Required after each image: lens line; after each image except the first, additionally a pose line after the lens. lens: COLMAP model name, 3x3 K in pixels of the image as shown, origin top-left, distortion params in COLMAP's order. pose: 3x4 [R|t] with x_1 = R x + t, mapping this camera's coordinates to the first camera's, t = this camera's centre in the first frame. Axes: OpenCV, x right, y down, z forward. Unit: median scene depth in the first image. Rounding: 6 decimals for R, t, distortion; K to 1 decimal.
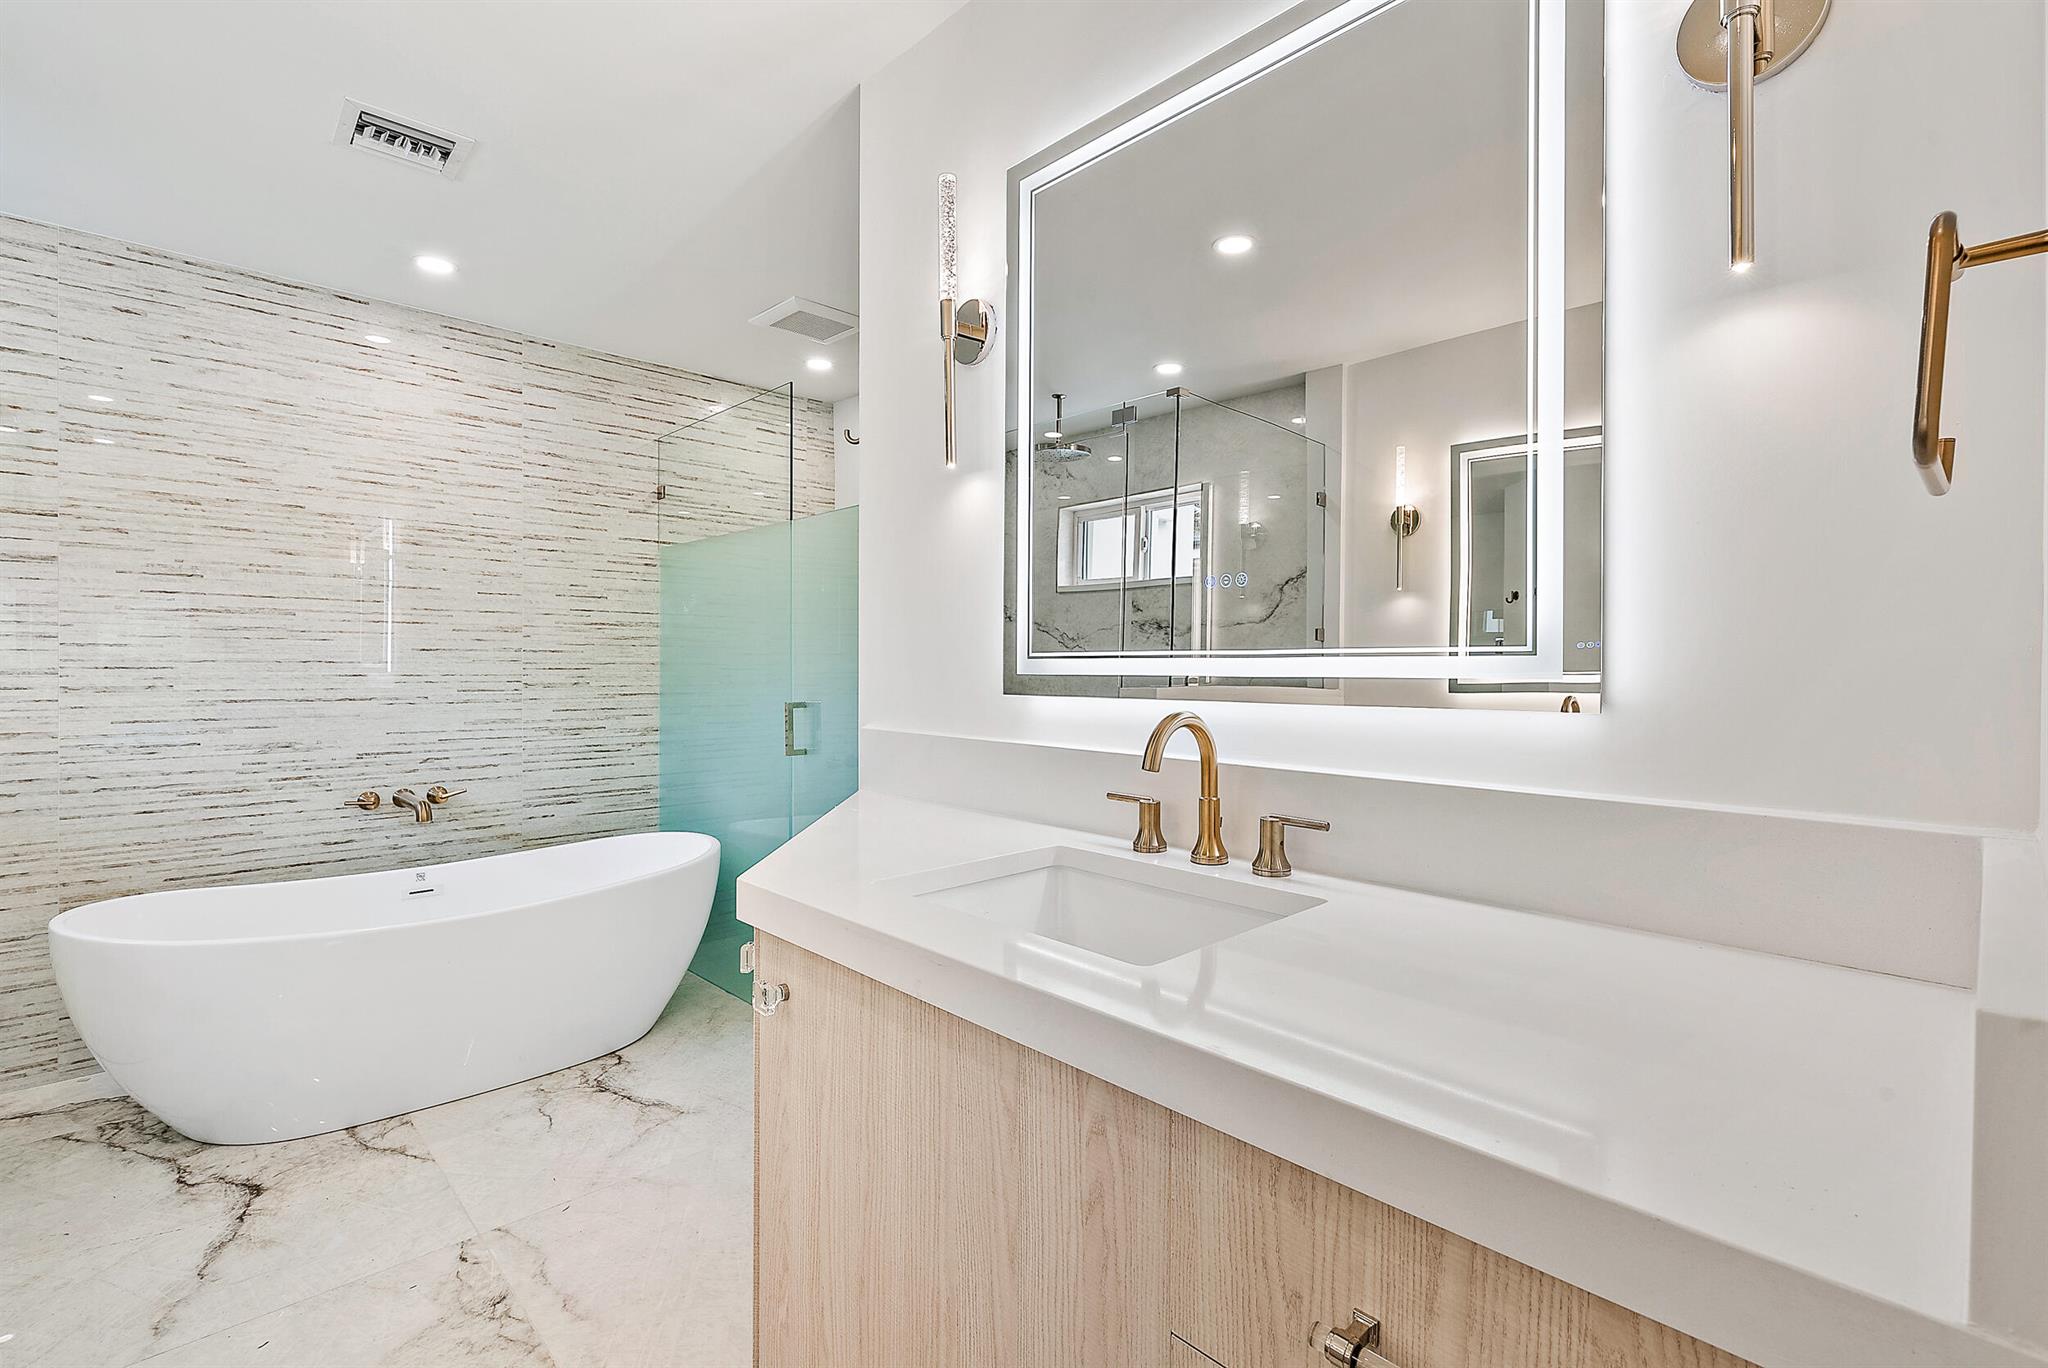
lens RADIAL K [[927.2, 0, 1029.9], [0, 927.2, 671.1], [0, 0, 1]] dist [0.003609, -0.000644]
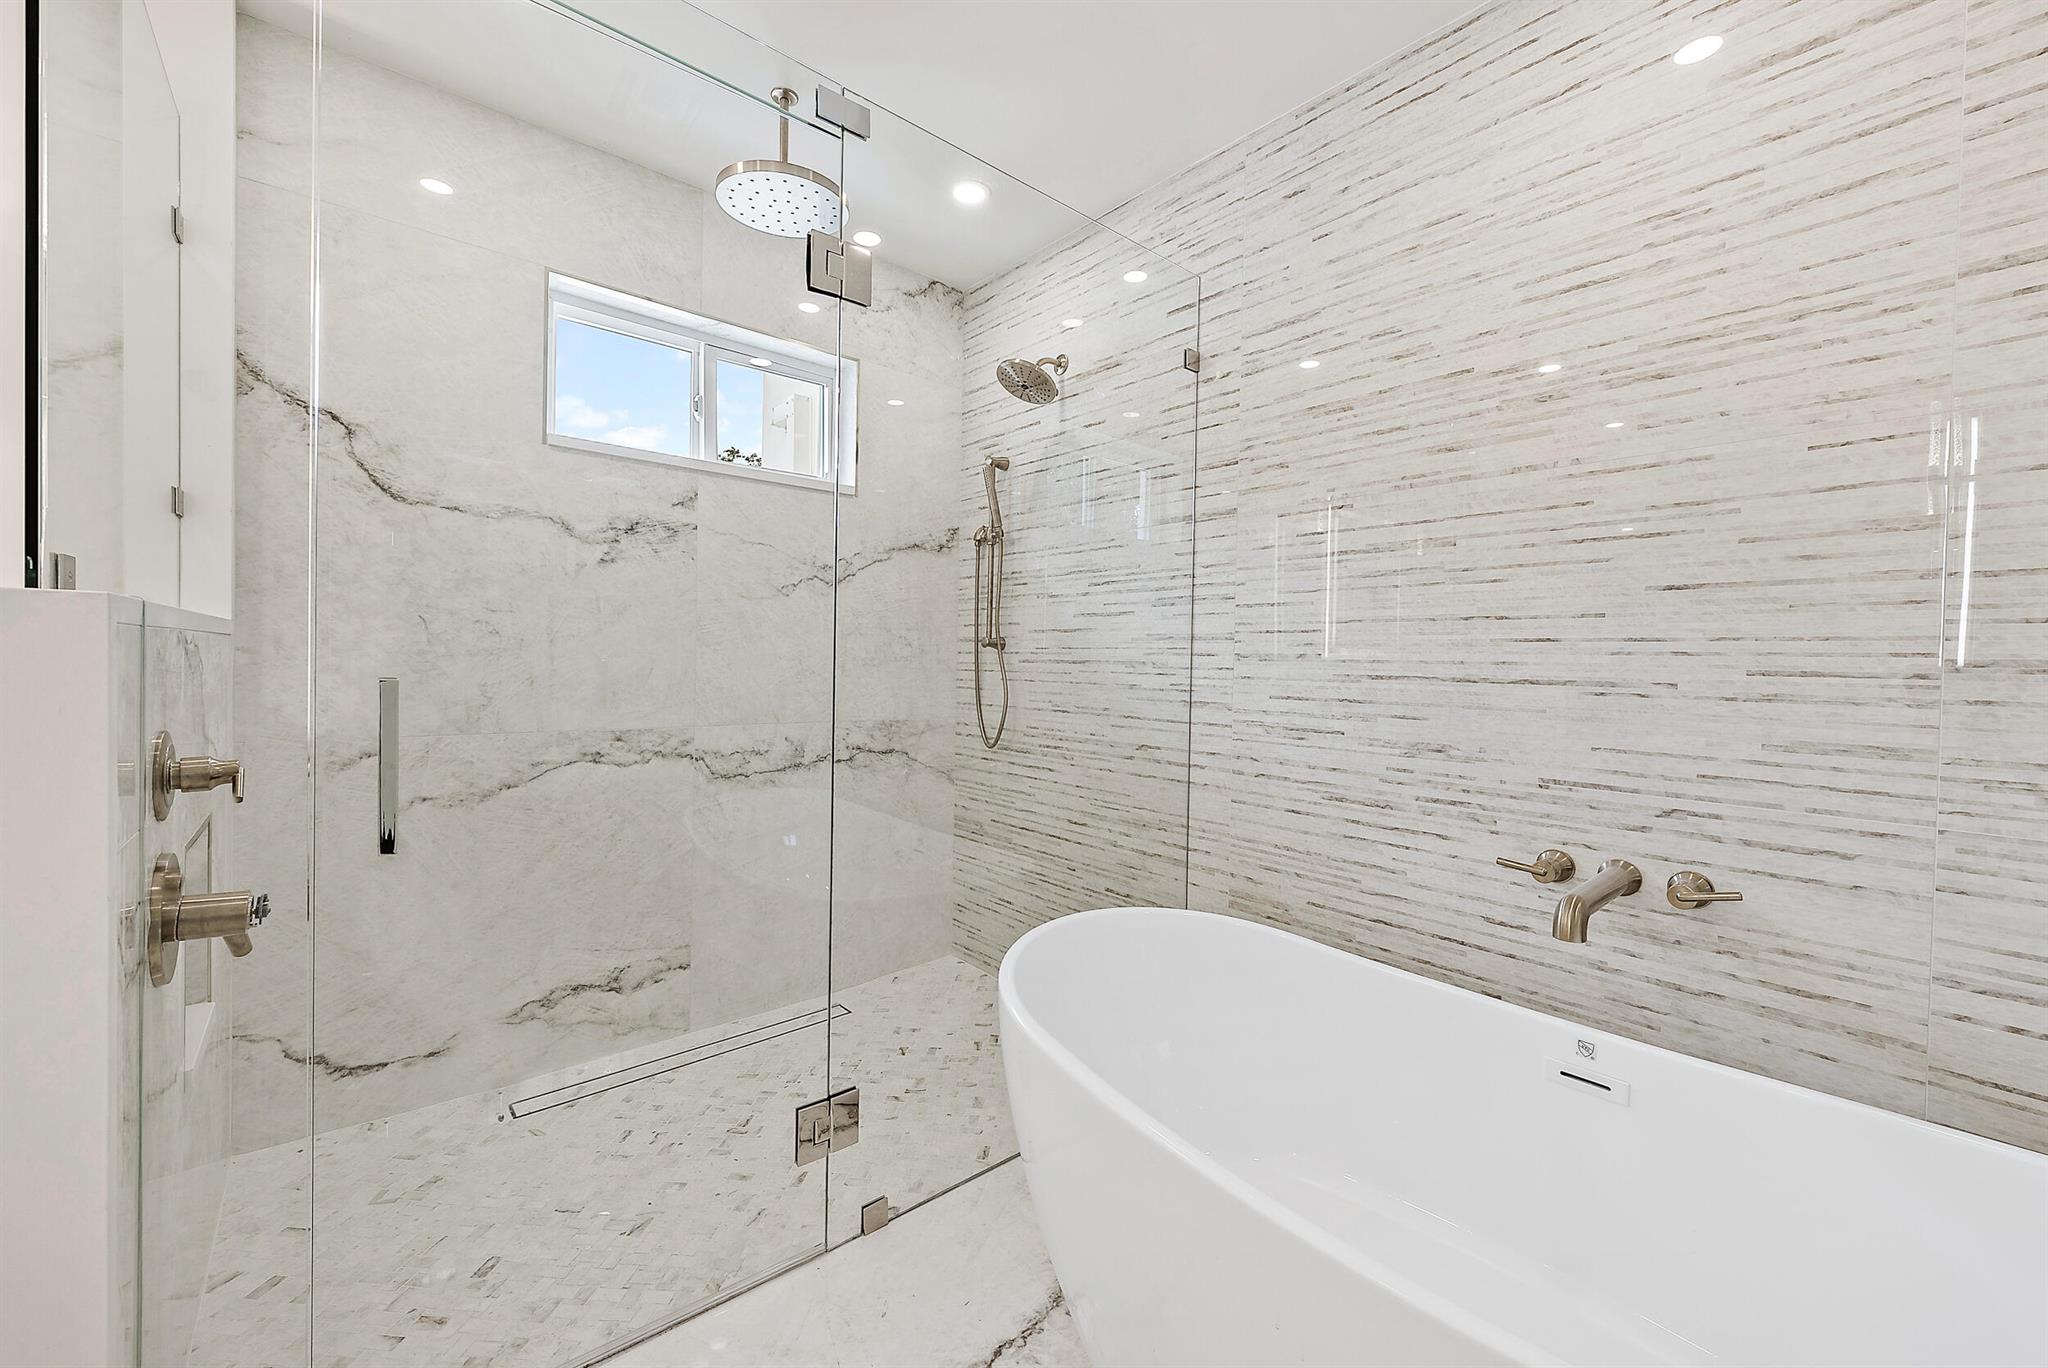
lens RADIAL K [[812.8, 0, 1023.4], [0, 812.8, 672.5], [0, 0, 1]] dist [0.001040, -0.000365]
pose [[-0.052539, 0.007583, -0.998590, -0.224801], [-0.026364, 0.999612, 0.008978, 0.029880], [0.998271, 0.026799, -0.052318, 0.750611]]
